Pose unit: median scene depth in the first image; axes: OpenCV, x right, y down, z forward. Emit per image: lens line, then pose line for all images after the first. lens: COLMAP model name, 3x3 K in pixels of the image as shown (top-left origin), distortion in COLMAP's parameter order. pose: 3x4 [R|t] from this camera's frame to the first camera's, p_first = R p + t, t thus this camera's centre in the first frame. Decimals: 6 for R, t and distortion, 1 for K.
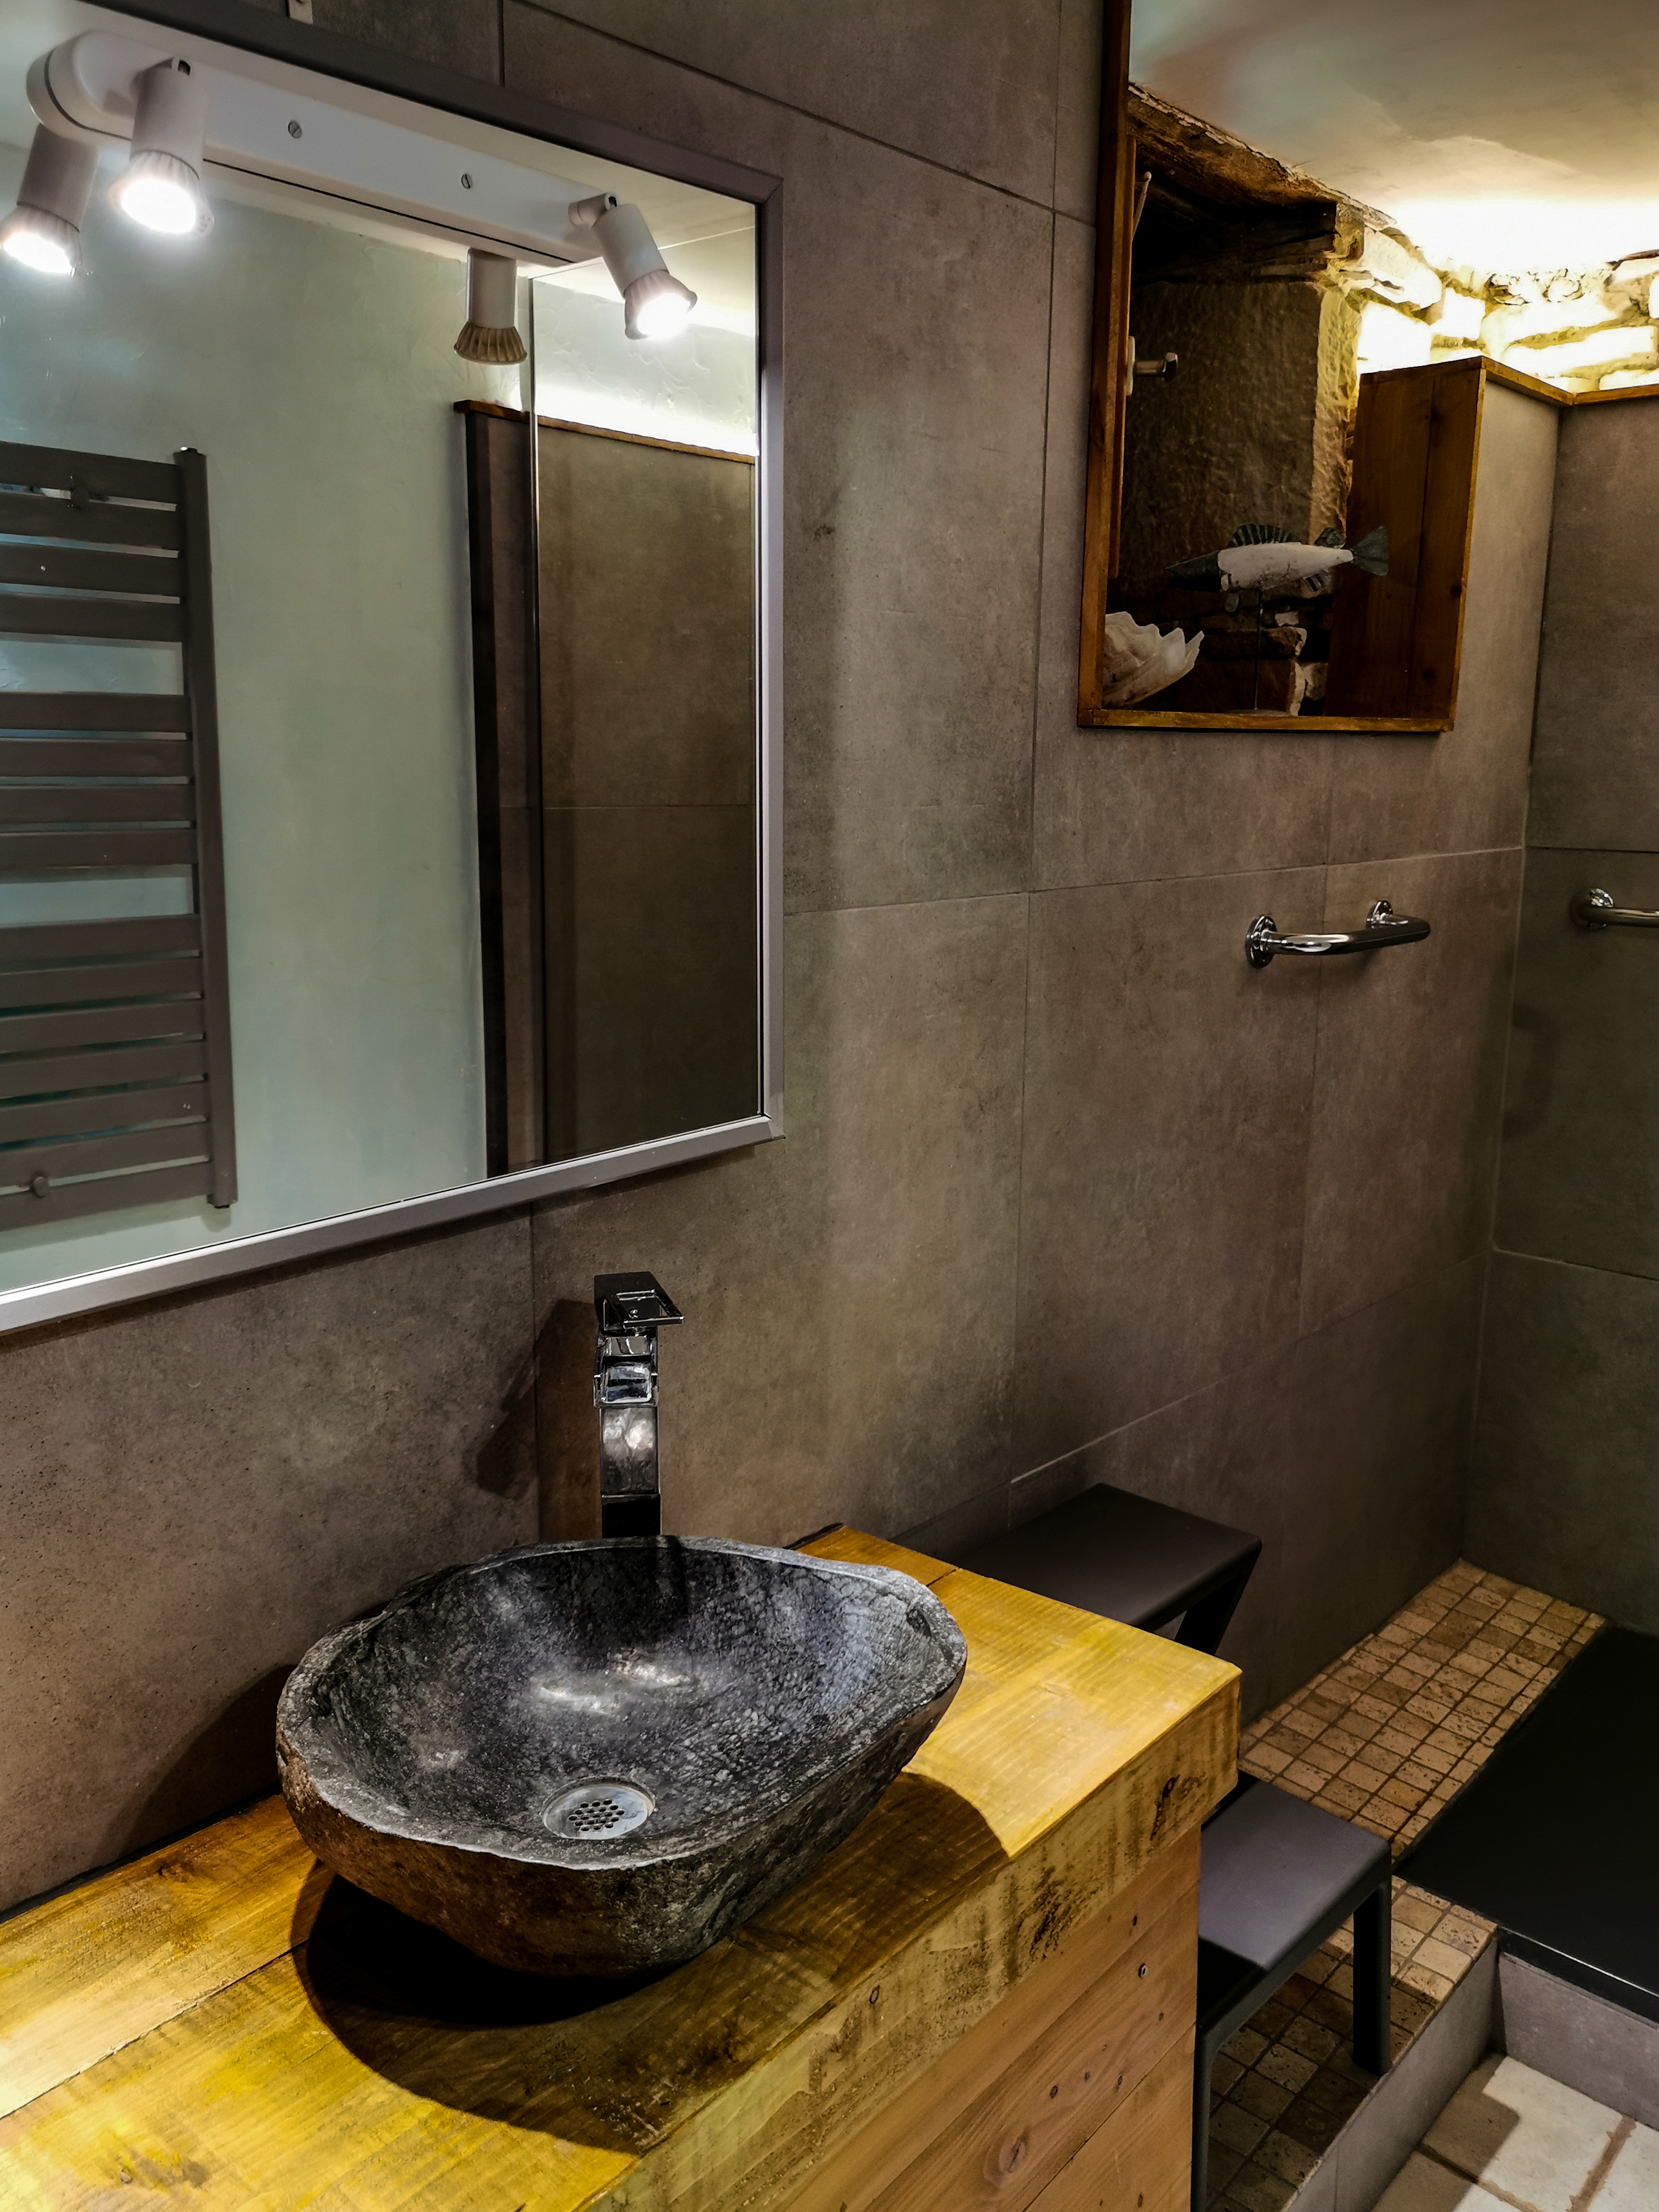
lens RADIAL K [[1720.9, 0, 829.5], [0, 1720.9, 1106.0], [0, 0, 1]] dist [0.059072, -0.069469]
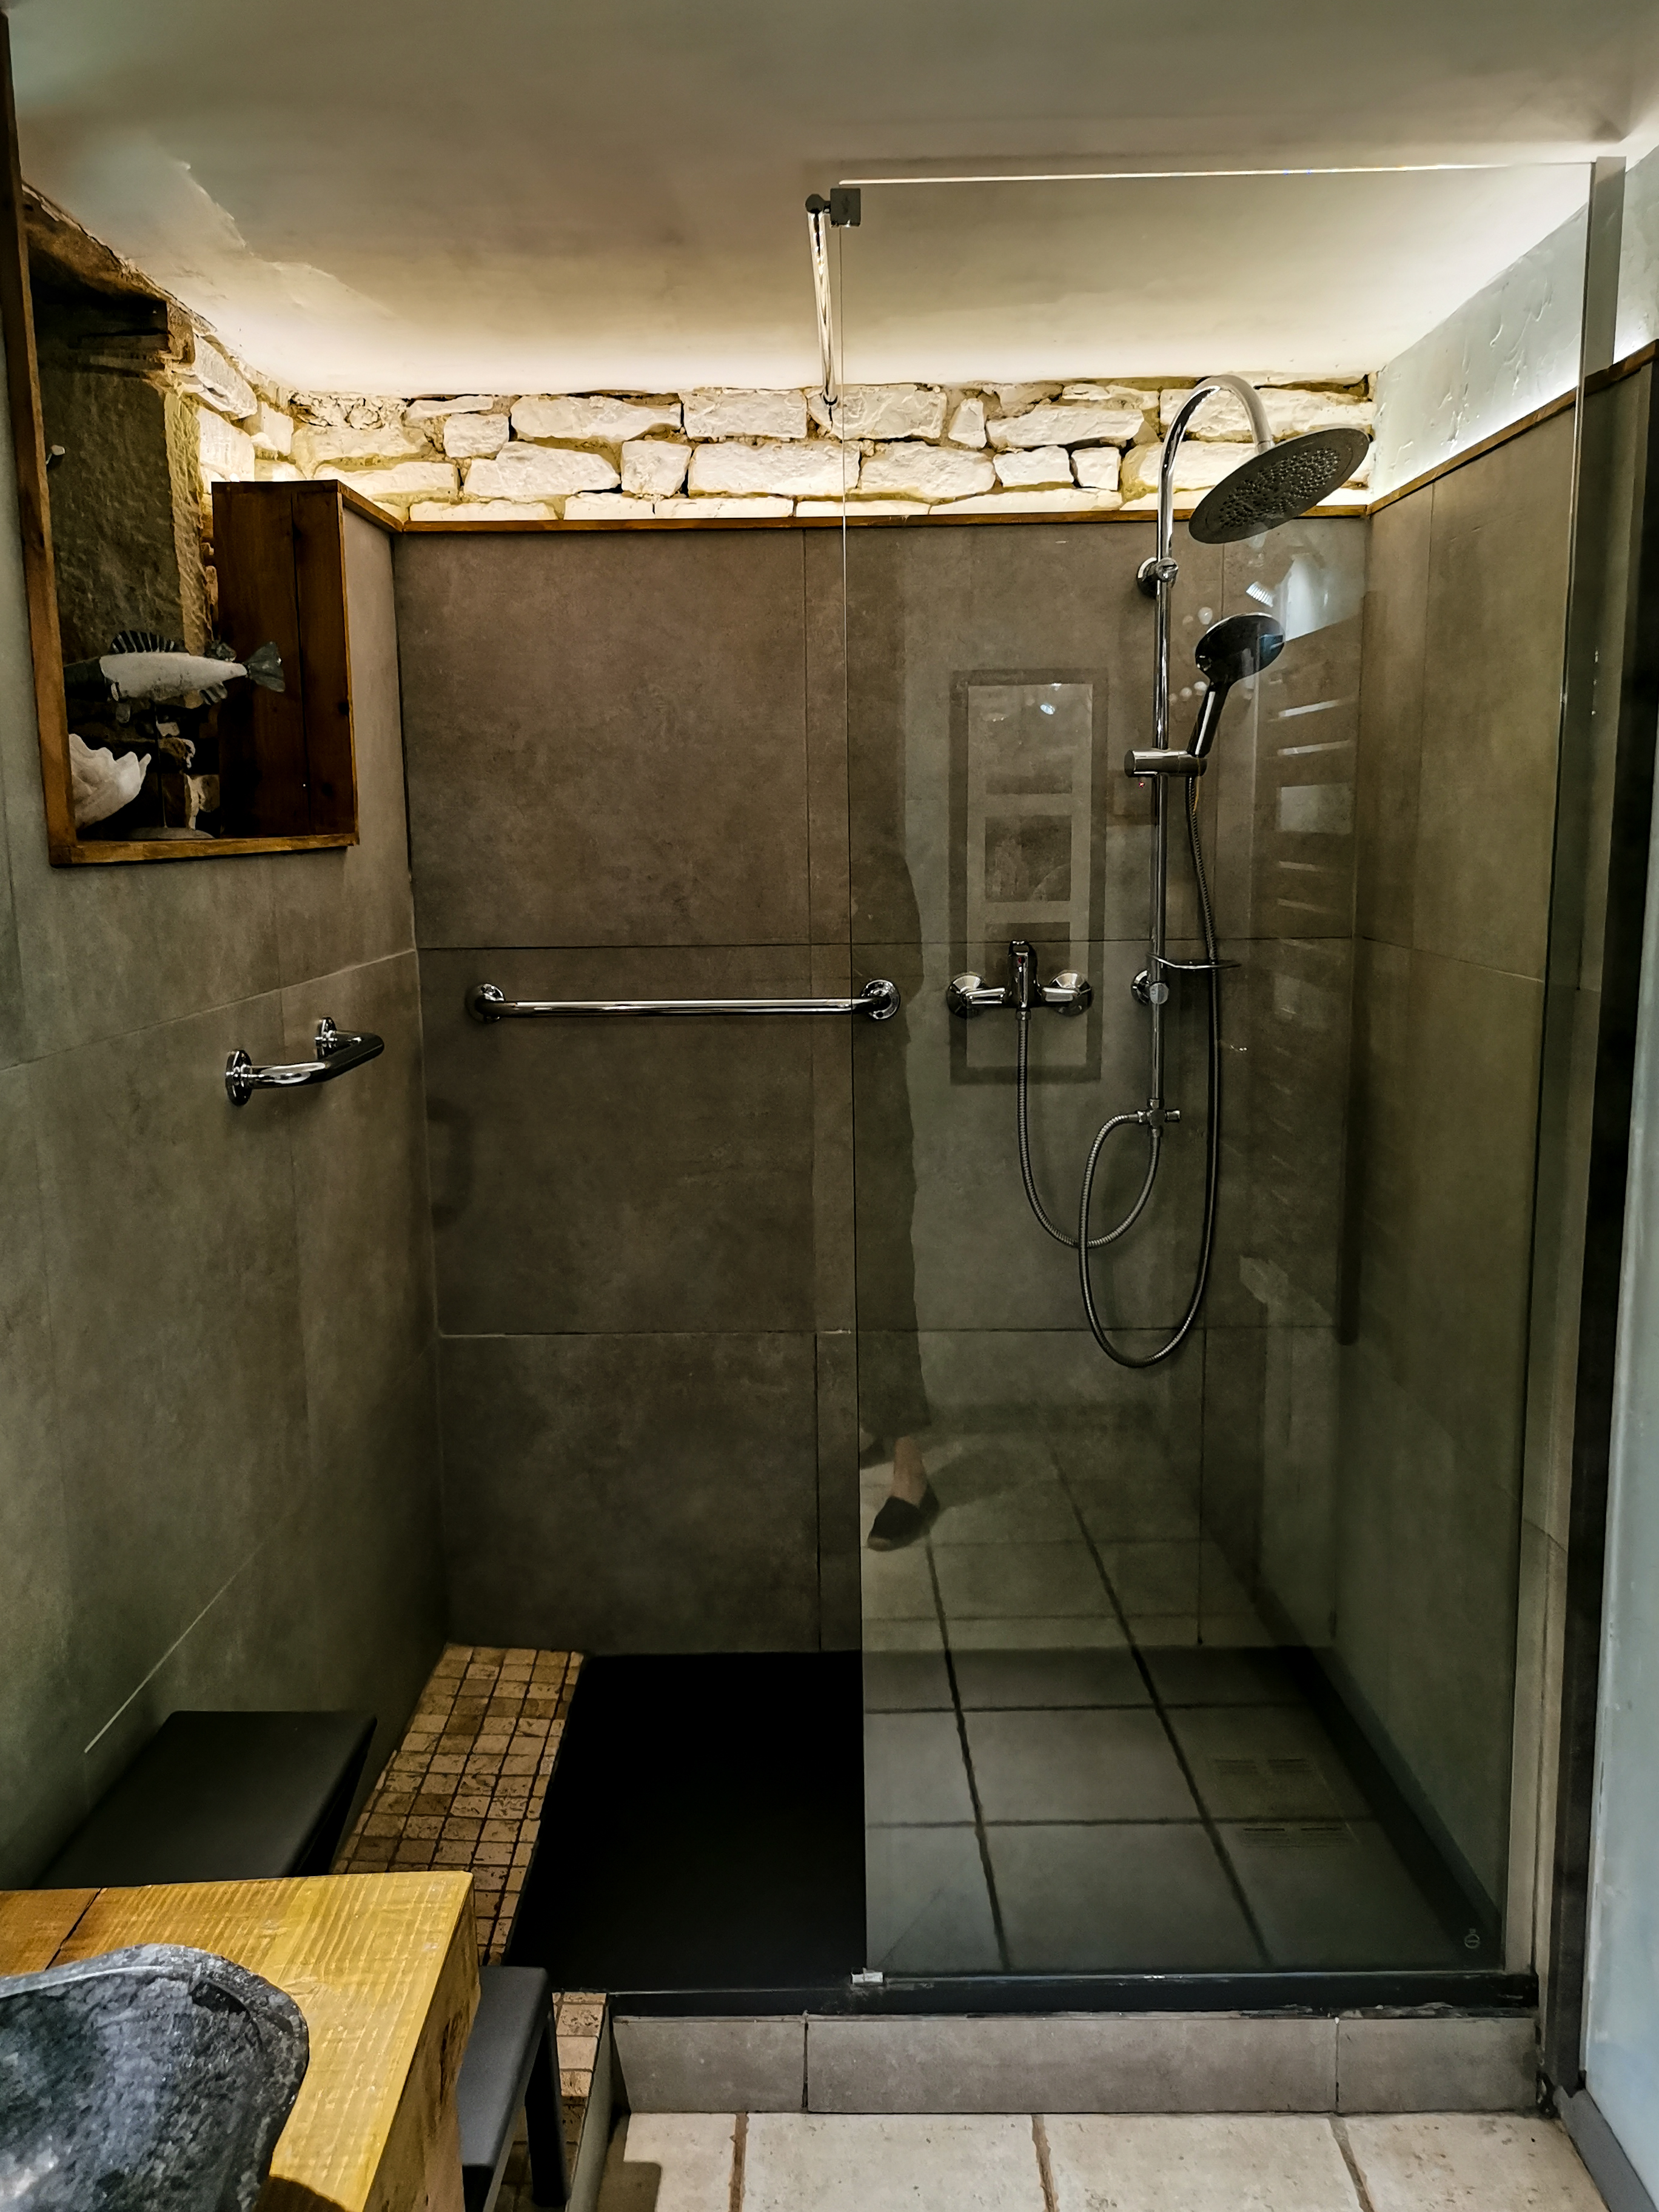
lens RADIAL K [[1711.5, 0, 829.5], [0, 1711.5, 1106.0], [0, 0, 1]] dist [0.049409, -0.036441]
pose [[0.757206, -0.126104, 0.640887, -0.096647], [0.151043, 0.988397, 0.016026, -0.041835], [-0.635472, 0.084666, 0.767468, 0.073852]]
